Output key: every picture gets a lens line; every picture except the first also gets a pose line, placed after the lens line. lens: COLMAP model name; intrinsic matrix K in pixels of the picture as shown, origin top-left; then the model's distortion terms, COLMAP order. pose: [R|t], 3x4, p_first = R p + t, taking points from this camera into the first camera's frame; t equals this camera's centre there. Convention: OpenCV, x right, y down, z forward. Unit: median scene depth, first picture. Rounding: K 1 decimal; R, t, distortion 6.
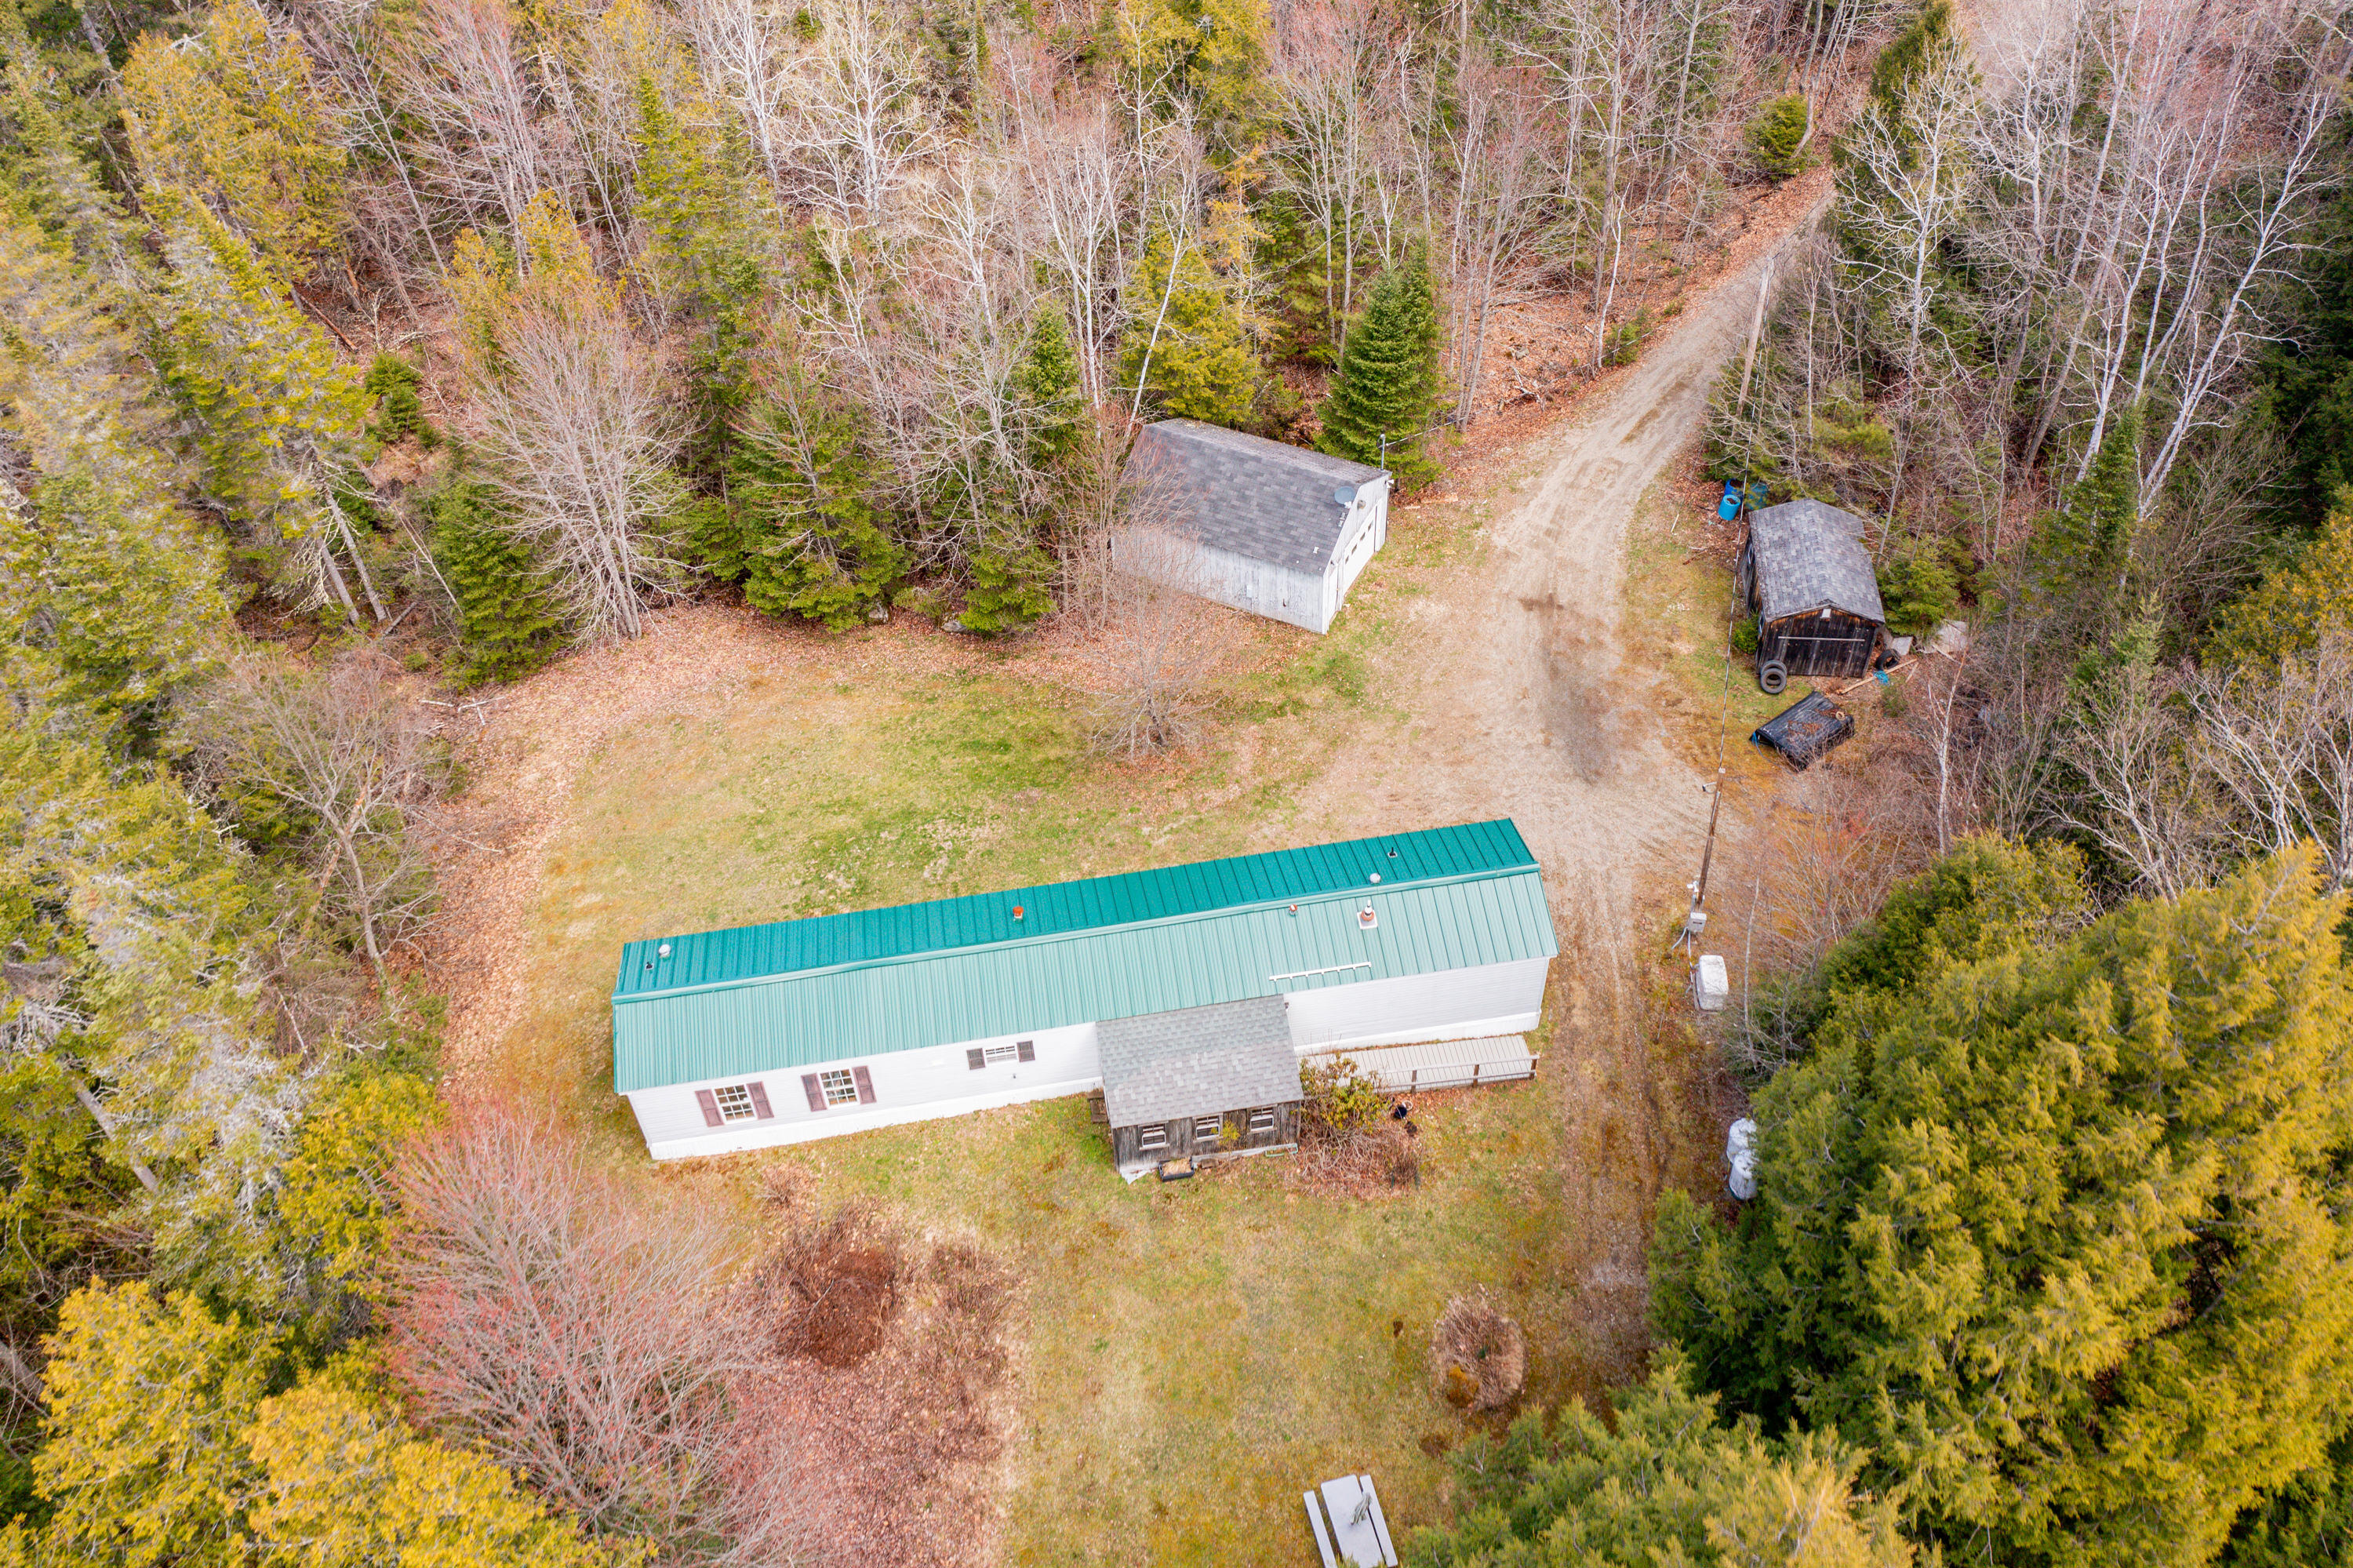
lens RADIAL K [[1897.3, 0, 1200.7], [0, 1897.3, 778.6], [0, 0, 1]] dist [-0.017486, 0.001445]
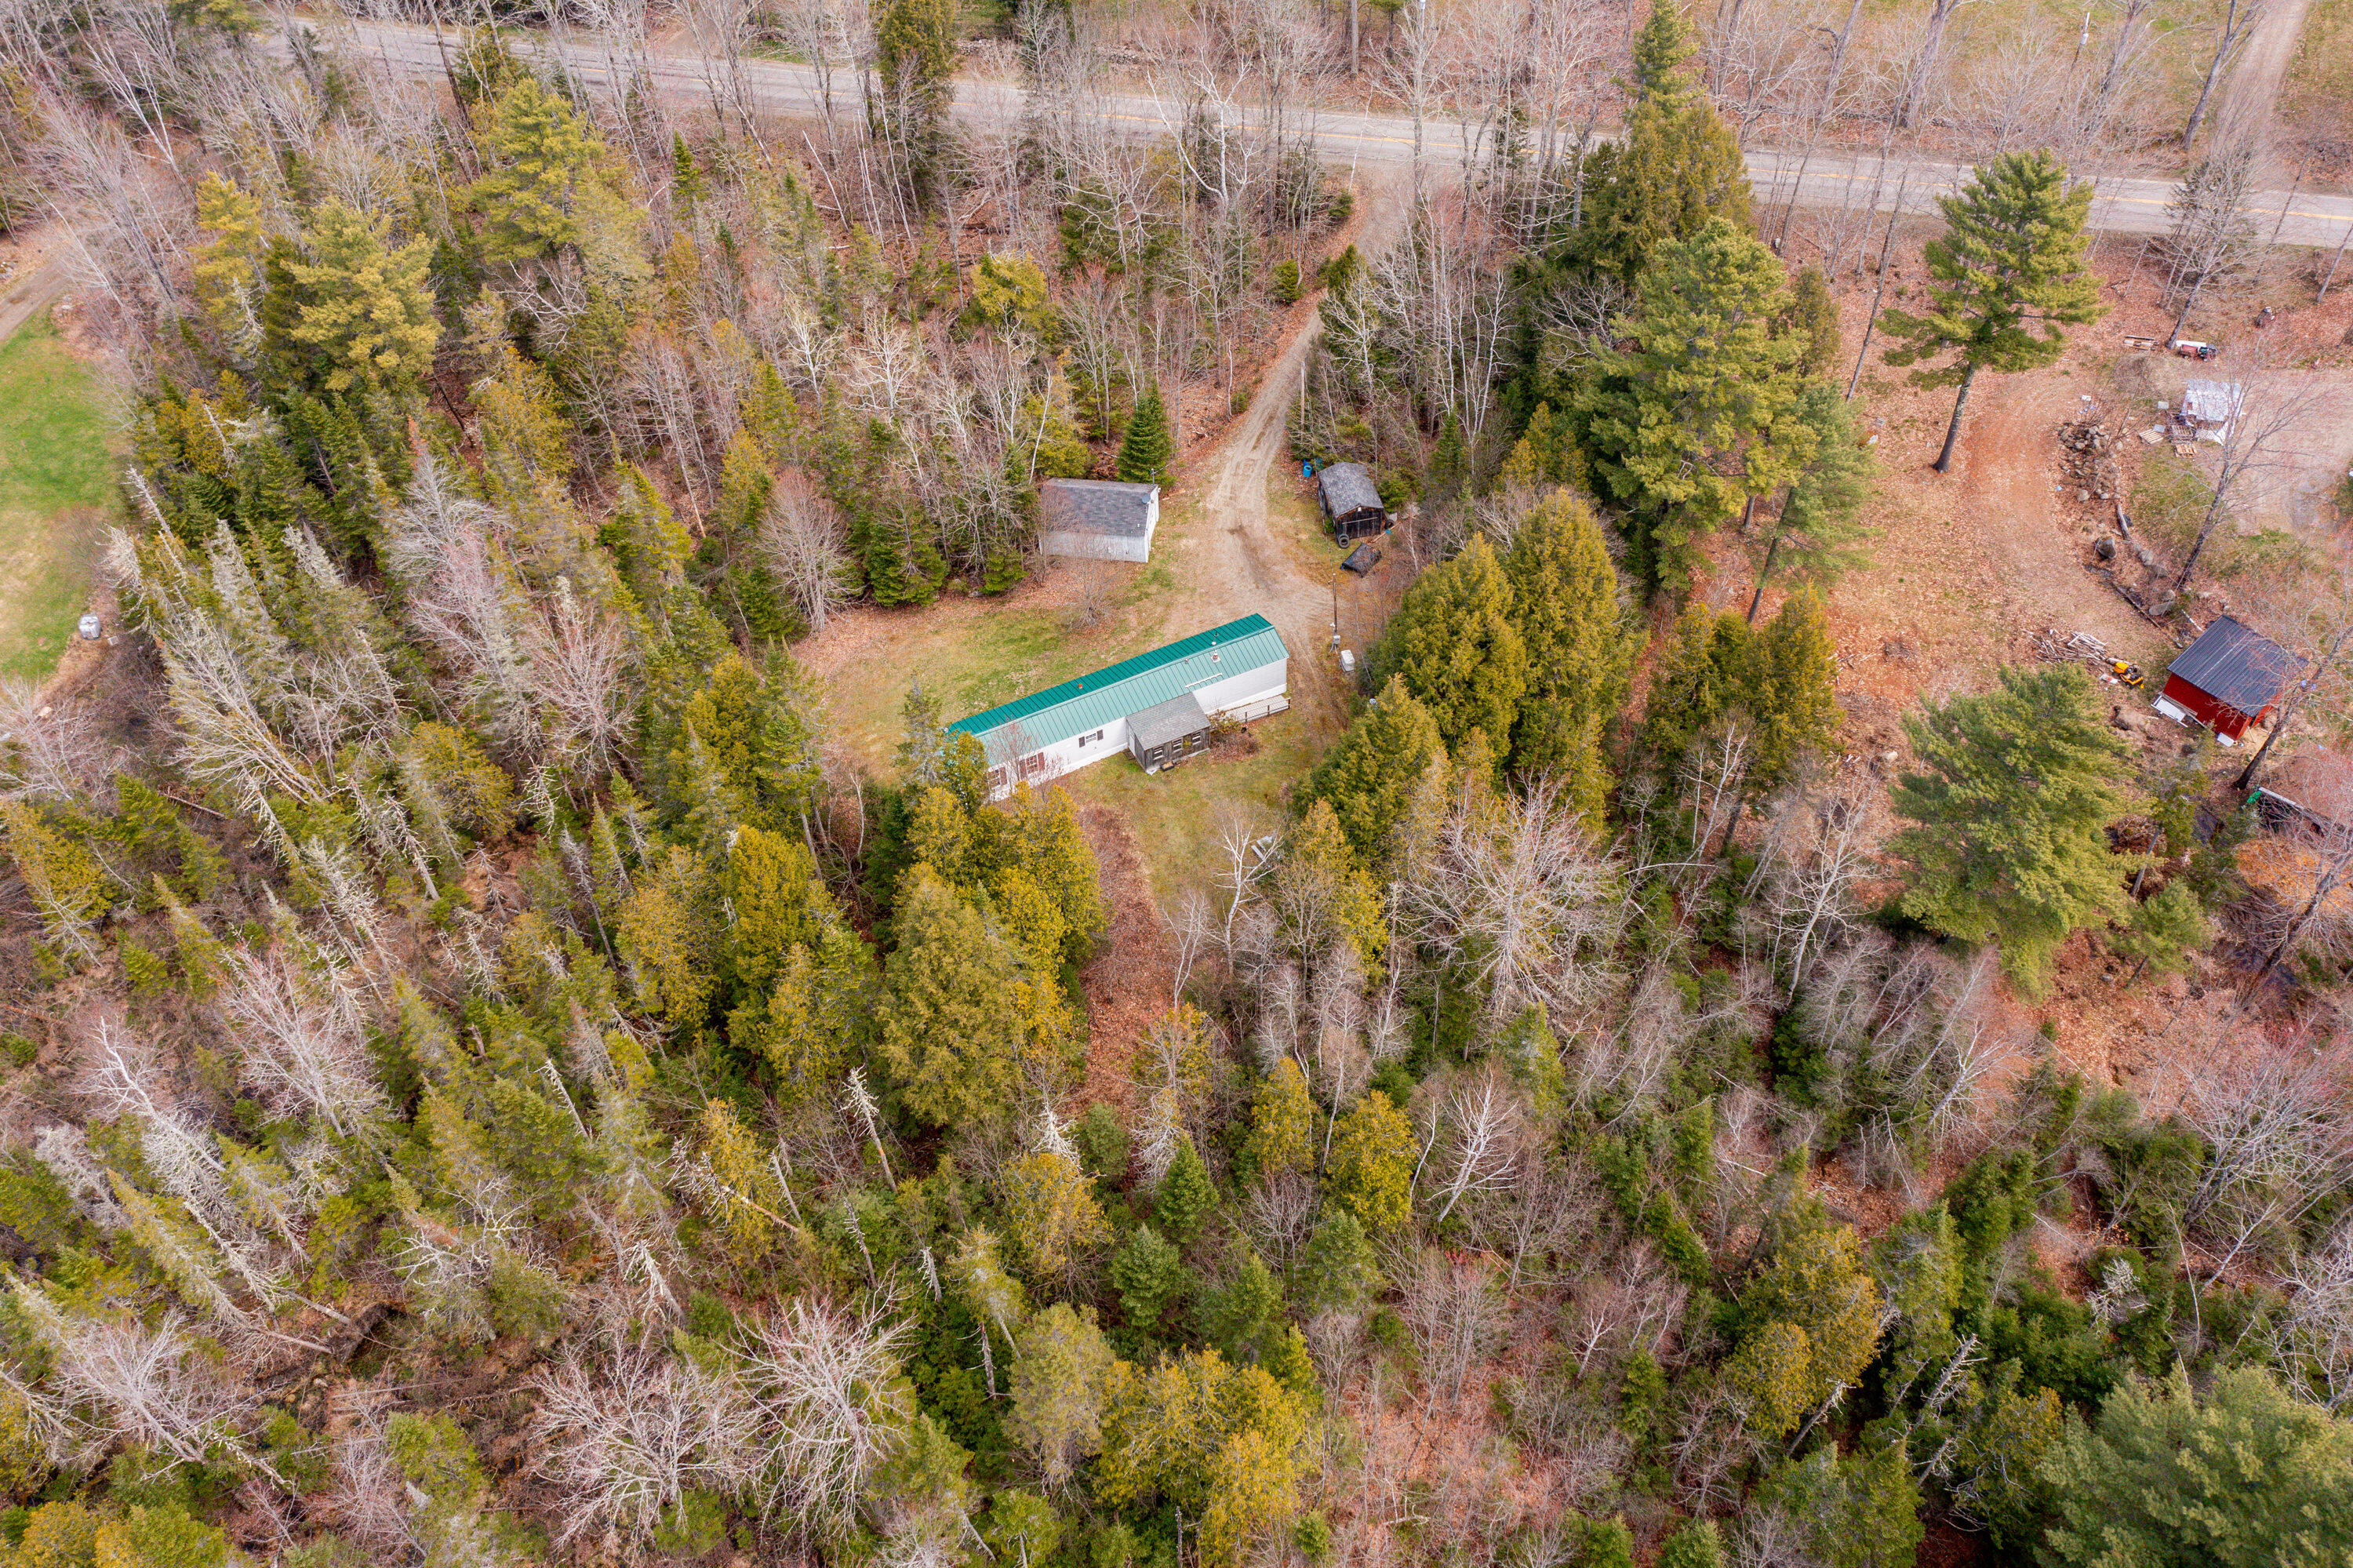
lens RADIAL K [[1897.3, 0, 1162.2], [0, 1897.3, 783.7], [0, 0, 1]] dist [-0.017486, 0.001445]
pose [[0.958349, -0.215564, 0.187346, -0.396783], [0.215700, 0.976257, 0.019910, 0.138212], [-0.187189, 0.021330, 0.982092, -1.191877]]
